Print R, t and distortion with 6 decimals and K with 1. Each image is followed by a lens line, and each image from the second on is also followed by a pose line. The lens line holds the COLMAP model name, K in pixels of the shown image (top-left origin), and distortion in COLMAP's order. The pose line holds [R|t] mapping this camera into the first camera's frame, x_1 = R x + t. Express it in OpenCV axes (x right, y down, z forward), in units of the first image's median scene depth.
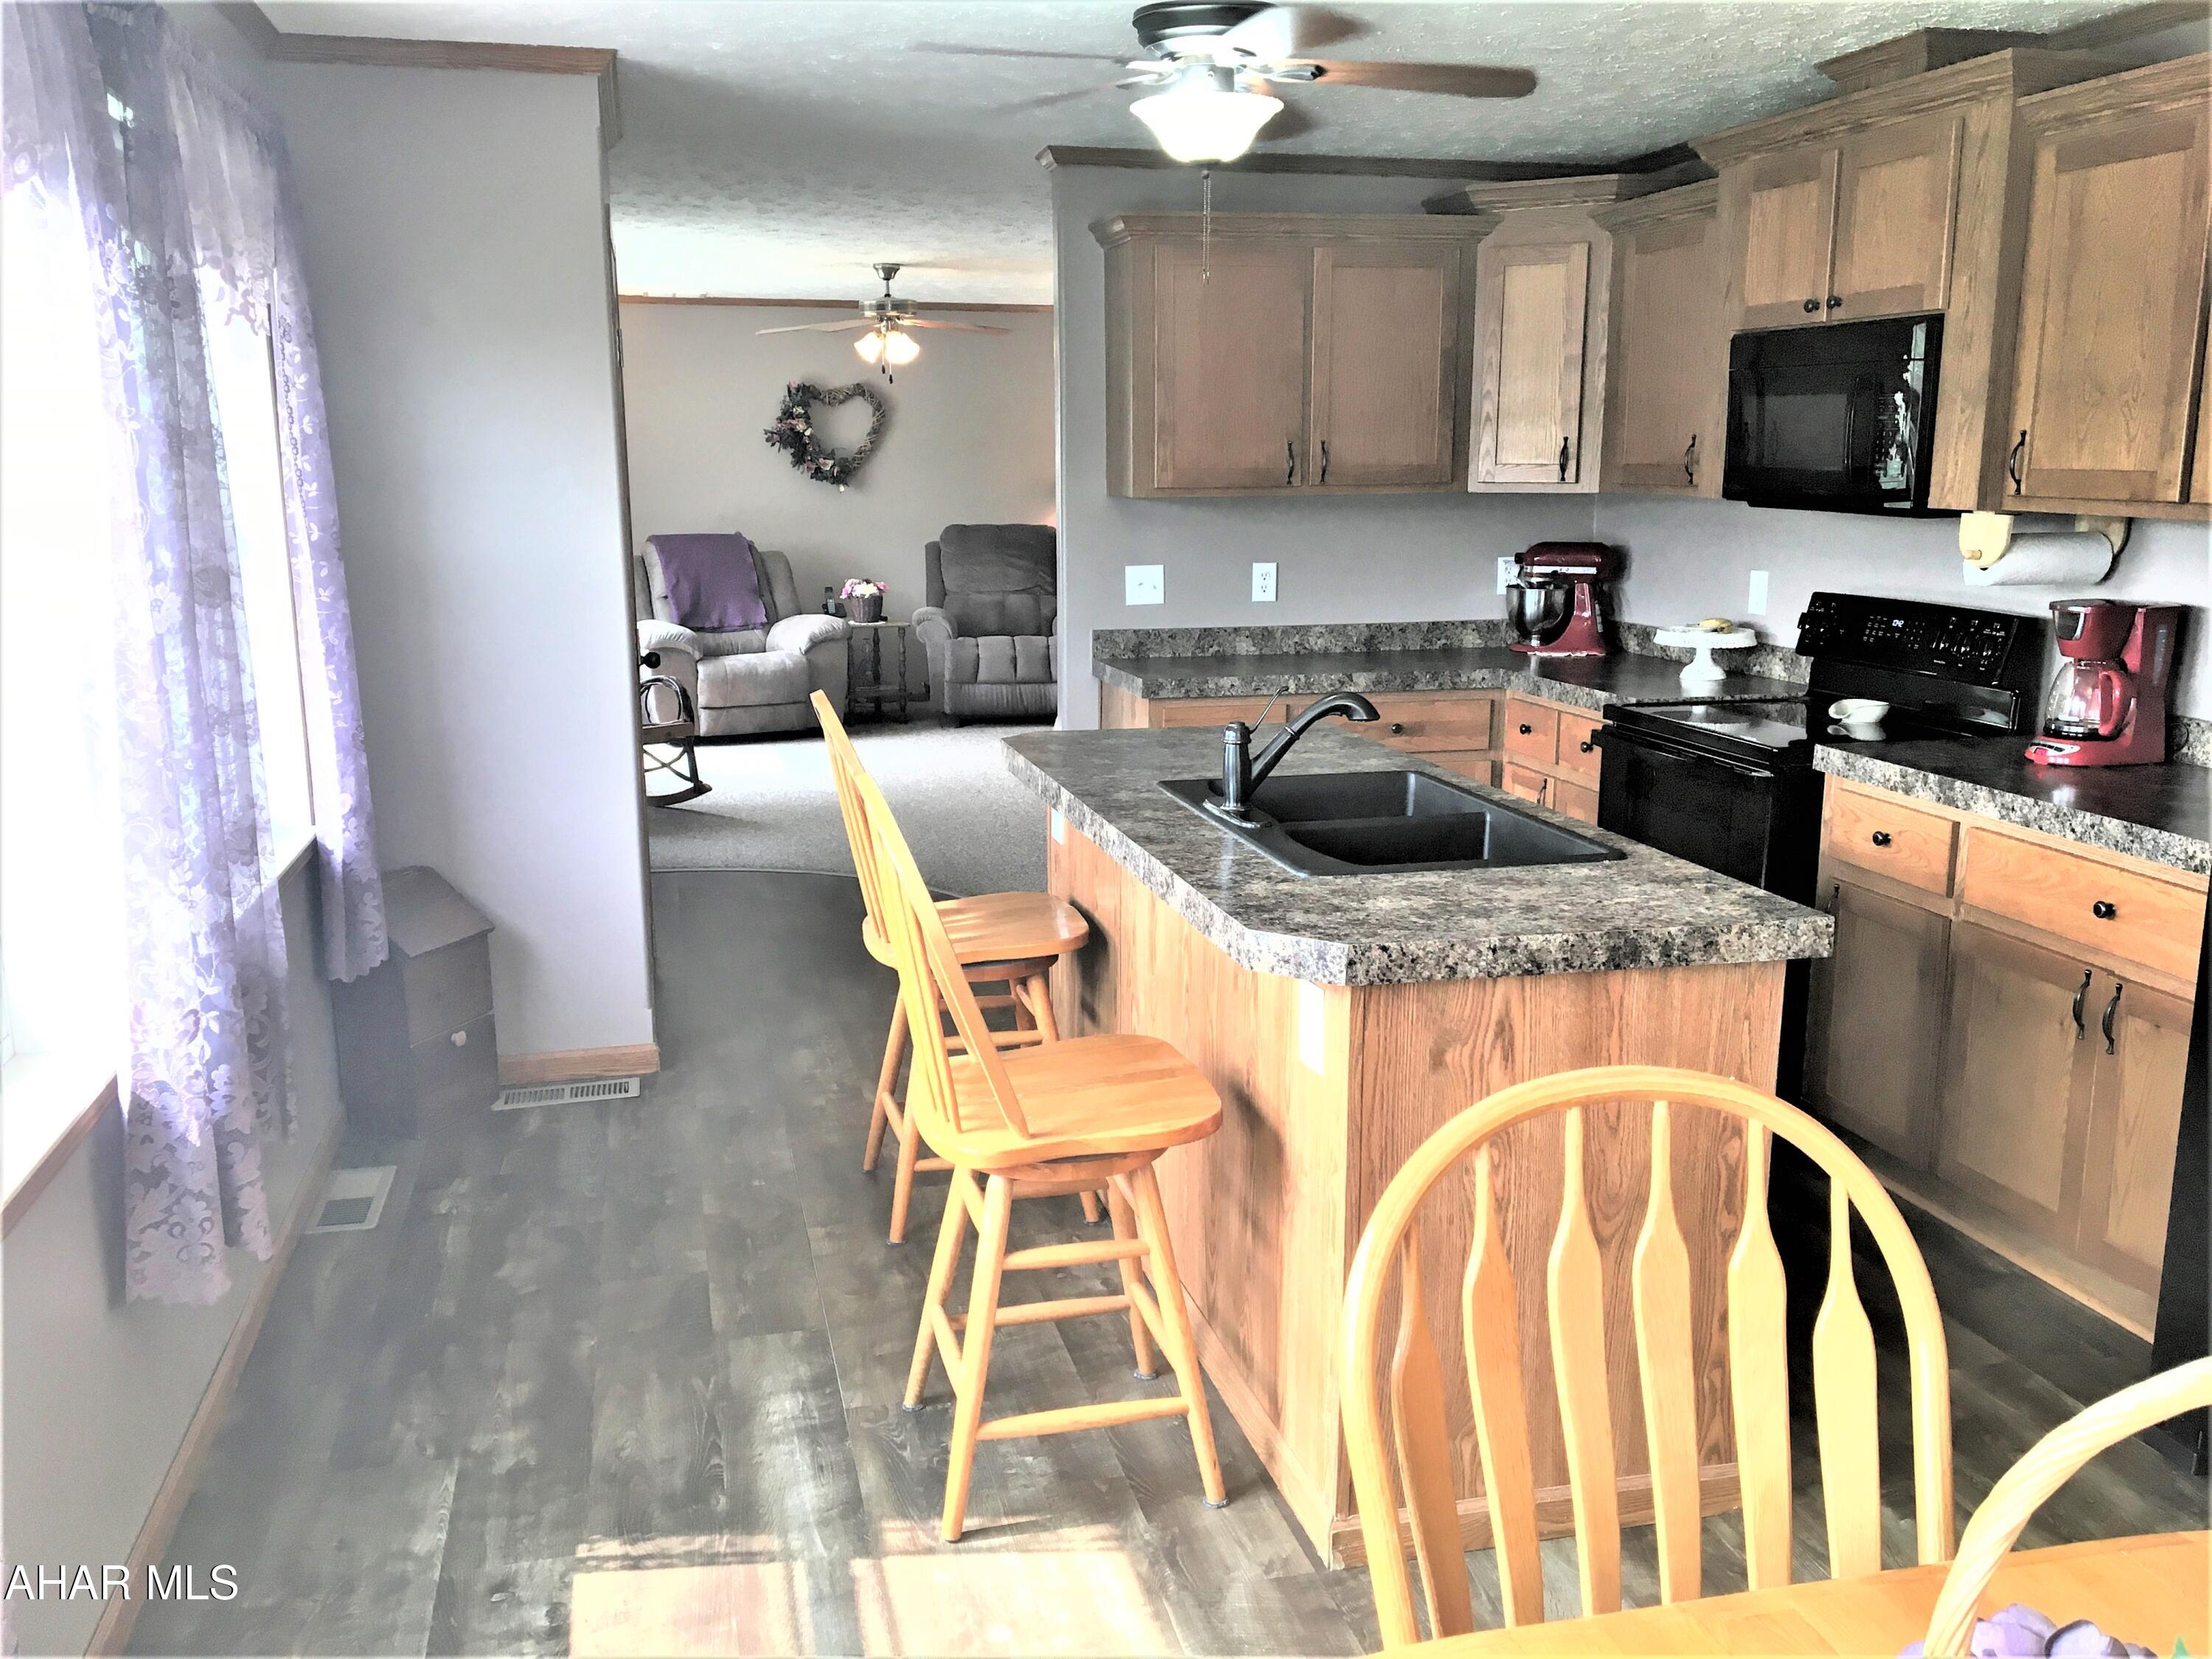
lens RADIAL K [[1861.3, 0, 1104.9], [0, 1861.3, 827.6], [0, 0, 1]] dist [0.077198, -0.102997]
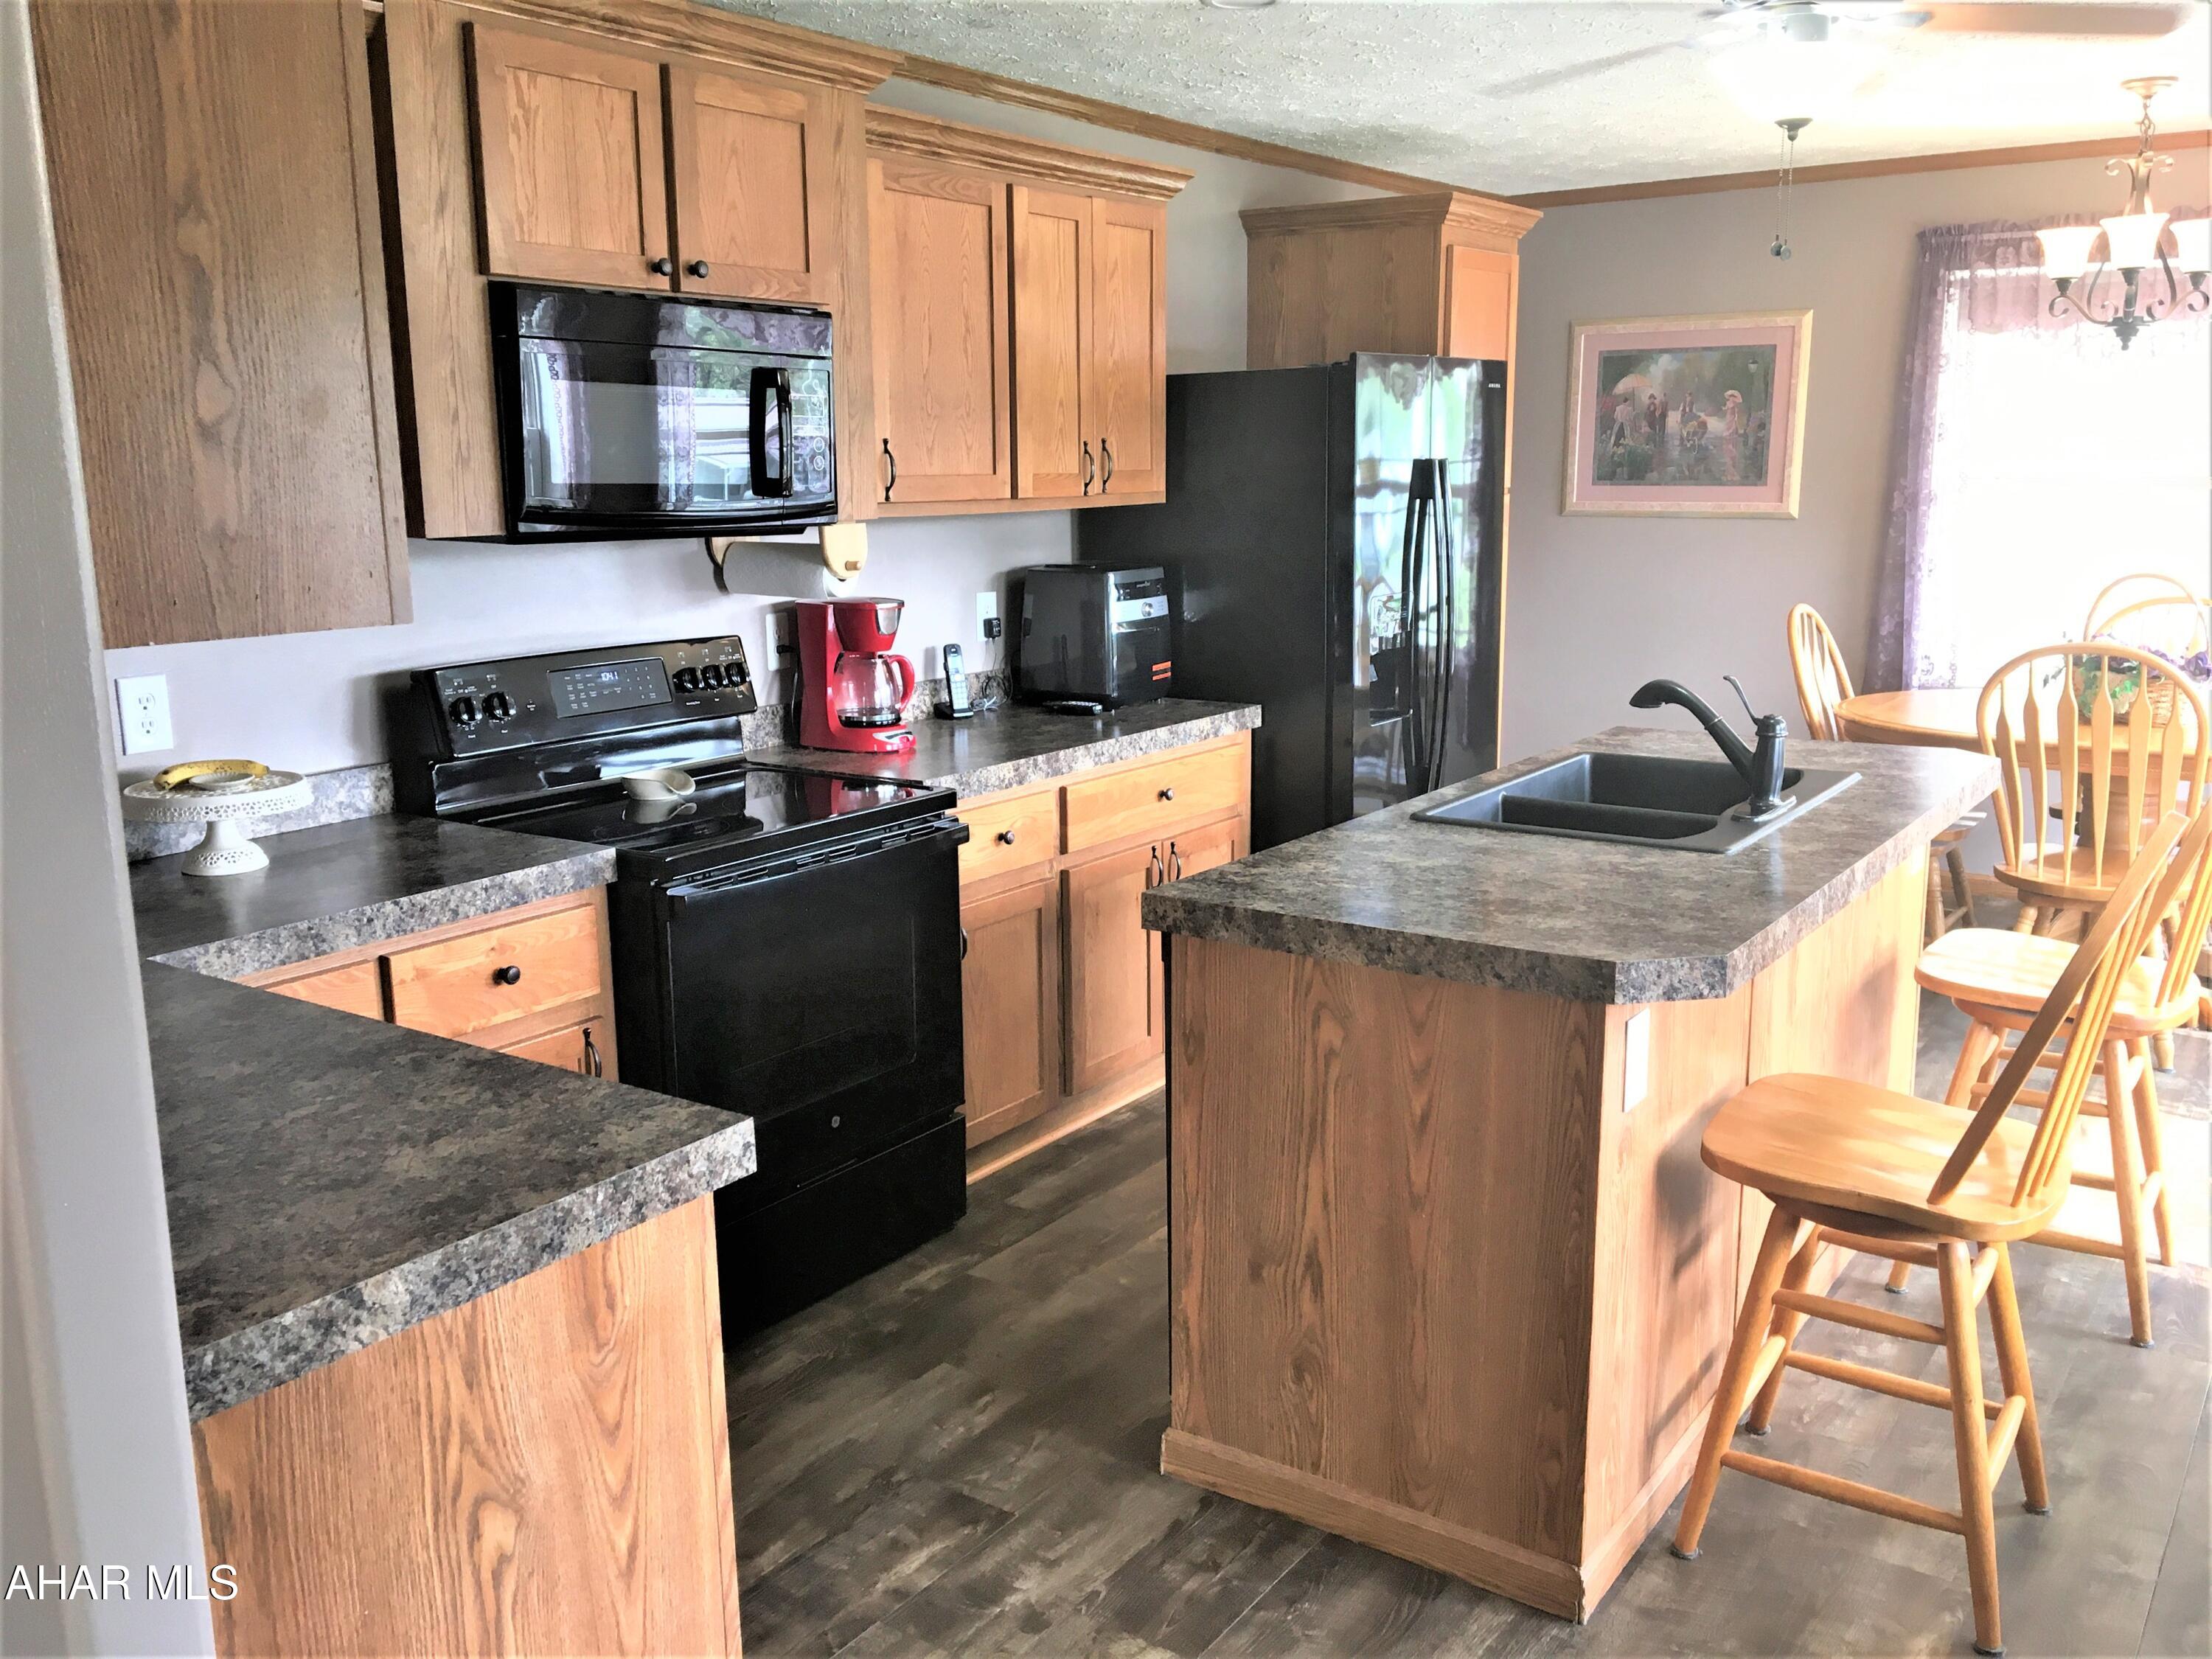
lens RADIAL K [[1861.3, 0, 1096.2], [0, 1861.3, 813.6], [0, 0, 1]] dist [0.077198, -0.102997]
pose [[-0.650581, -0.138865, 0.746633, -0.449345], [0.161065, 0.935545, 0.314345, -0.382743], [-0.742161, 0.324763, -0.586282, 1.880401]]
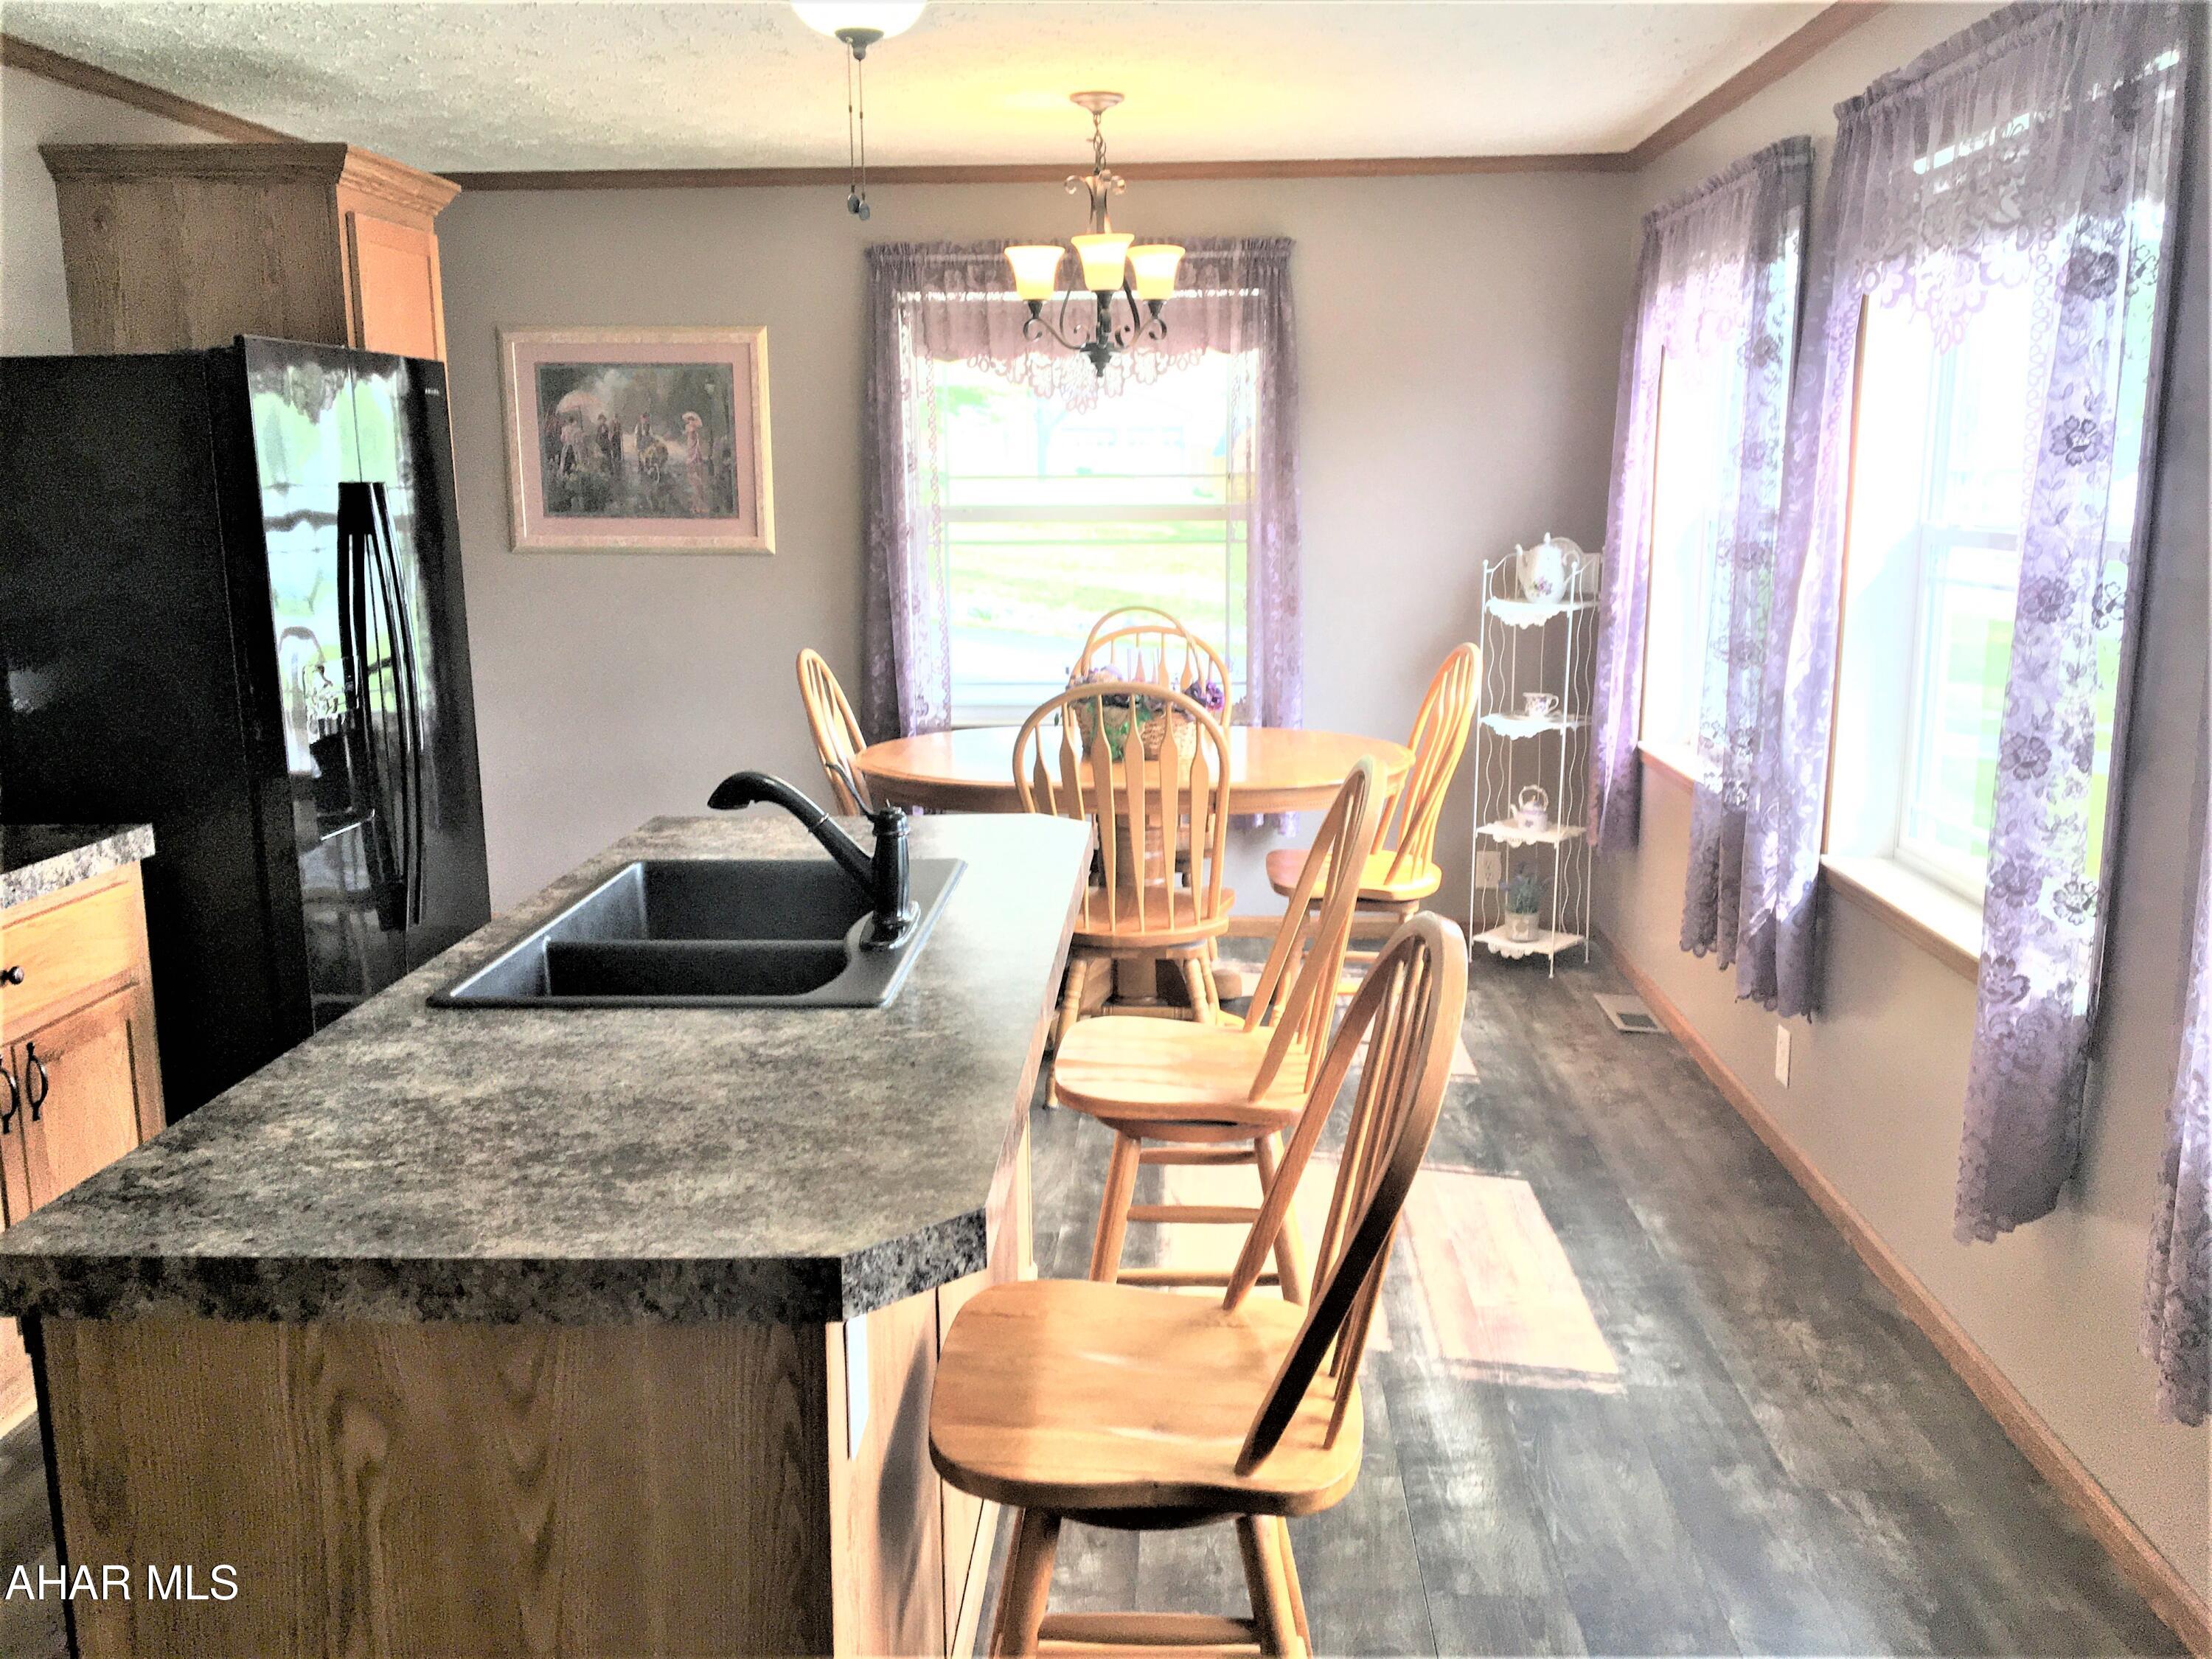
lens RADIAL K [[1861.3, 0, 1088.4], [0, 1861.3, 830.8], [0, 0, 1]] dist [0.077198, -0.102997]
pose [[-0.955084, -0.049163, 0.292230, -0.237910], [0.065915, 0.926193, 0.371244, -0.335387], [-0.288913, 0.373831, -0.881351, 1.678142]]
